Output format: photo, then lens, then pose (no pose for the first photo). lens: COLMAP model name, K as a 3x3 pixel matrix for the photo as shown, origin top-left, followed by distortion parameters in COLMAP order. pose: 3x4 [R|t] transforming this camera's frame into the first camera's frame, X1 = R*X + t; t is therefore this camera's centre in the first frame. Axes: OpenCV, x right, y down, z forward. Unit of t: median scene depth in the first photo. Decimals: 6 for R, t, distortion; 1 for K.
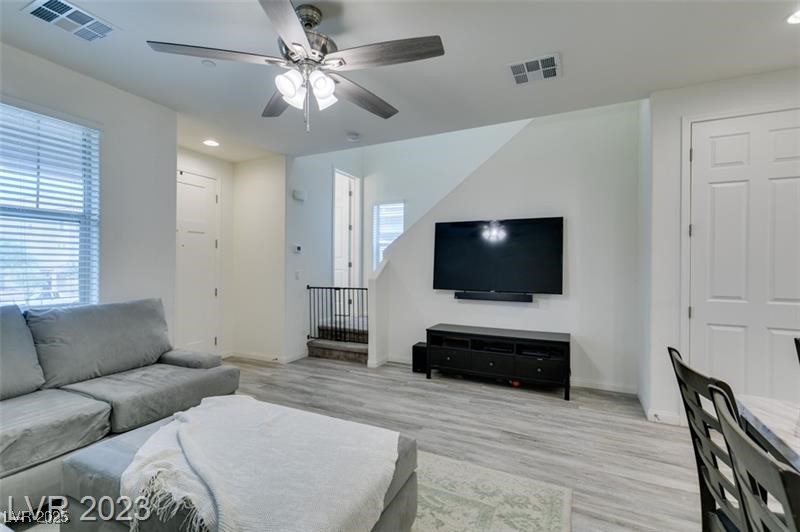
lens RADIAL K [[357.9, 0, 399.2], [0, 357.9, 265.3], [0, 0, 1]] dist [0.002700, -0.000528]
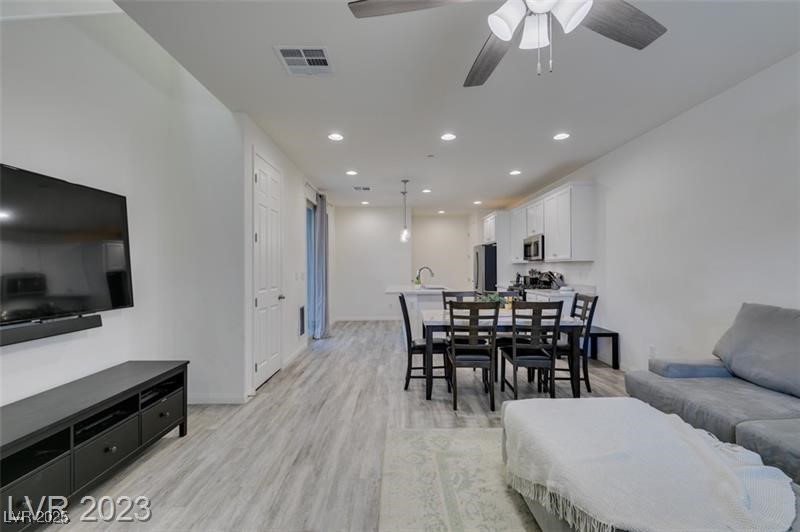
lens RADIAL K [[357.9, 0, 399.2], [0, 357.9, 265.3], [0, 0, 1]] dist [0.002700, -0.000528]
pose [[-0.446970, 0.000832, 0.894549, -0.527659], [0.001639, 0.999999, -0.000111, 0.000741], [-0.894547, 0.001417, -0.446971, 1.079287]]
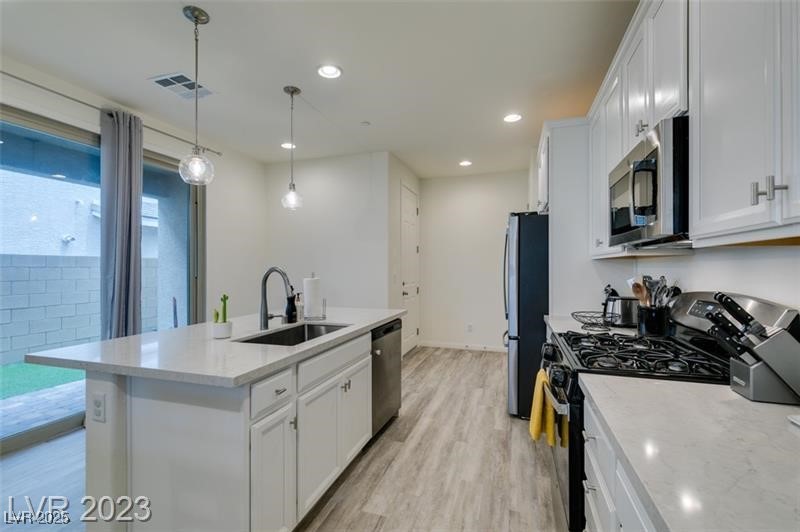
lens RADIAL K [[359.9, 0, 399.4], [0, 359.9, 266.2], [0, 0, 1]] dist [0.004899, 0.000417]
pose [[-0.135315, 0.000161, 0.990803, 0.528420], [0.000532, 1.000000, -0.000090, 0.005355], [-0.990803, 0.000515, -0.135315, -0.148123]]
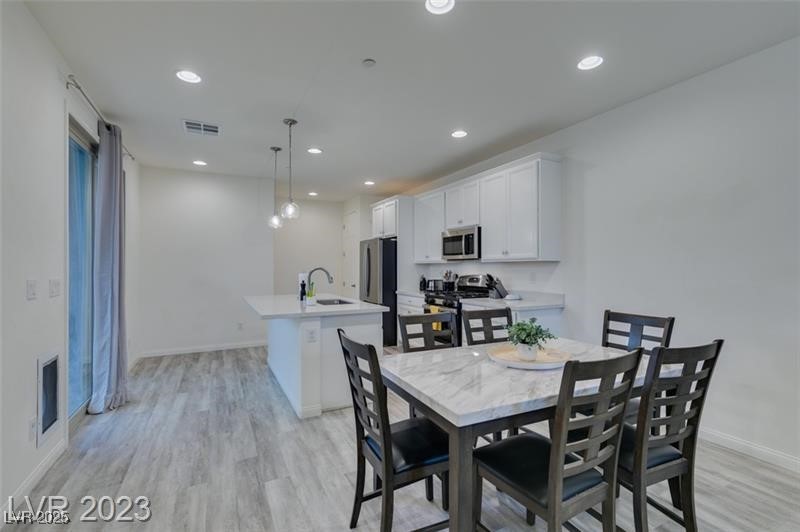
lens RADIAL K [[357.9, 0, 399.2], [0, 357.9, 265.3], [0, 0, 1]] dist [0.002700, -0.000528]
pose [[-0.801261, -0.003630, 0.598303, 0.262016], [-0.006017, 0.999980, -0.001990, 0.002074], [-0.598284, -0.005195, -0.801267, 0.877958]]
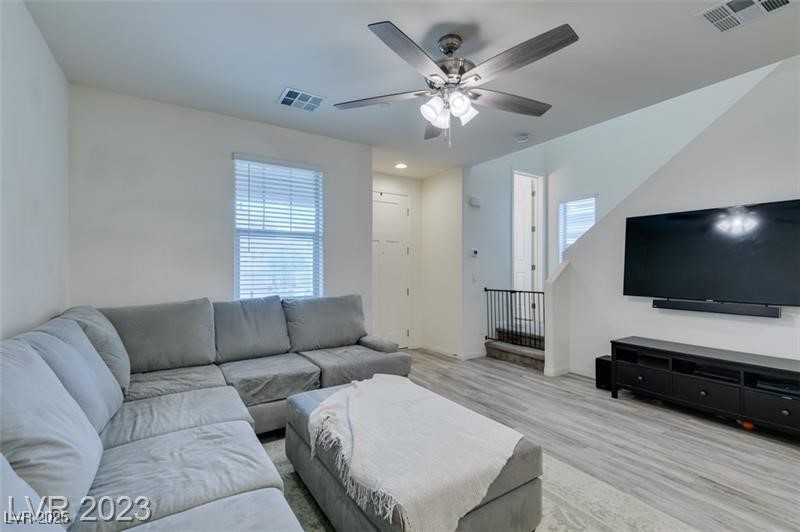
lens RADIAL K [[357.2, 0, 400.0], [0, 357.2, 268.1], [0, 0, 1]] dist [0.001313, -0.000392]
pose [[0.851588, -0.005974, -0.524178, 0.131817], [0.005732, 0.999981, -0.002085, 0.000478], [0.524180, -0.001229, 0.851606, -0.017310]]
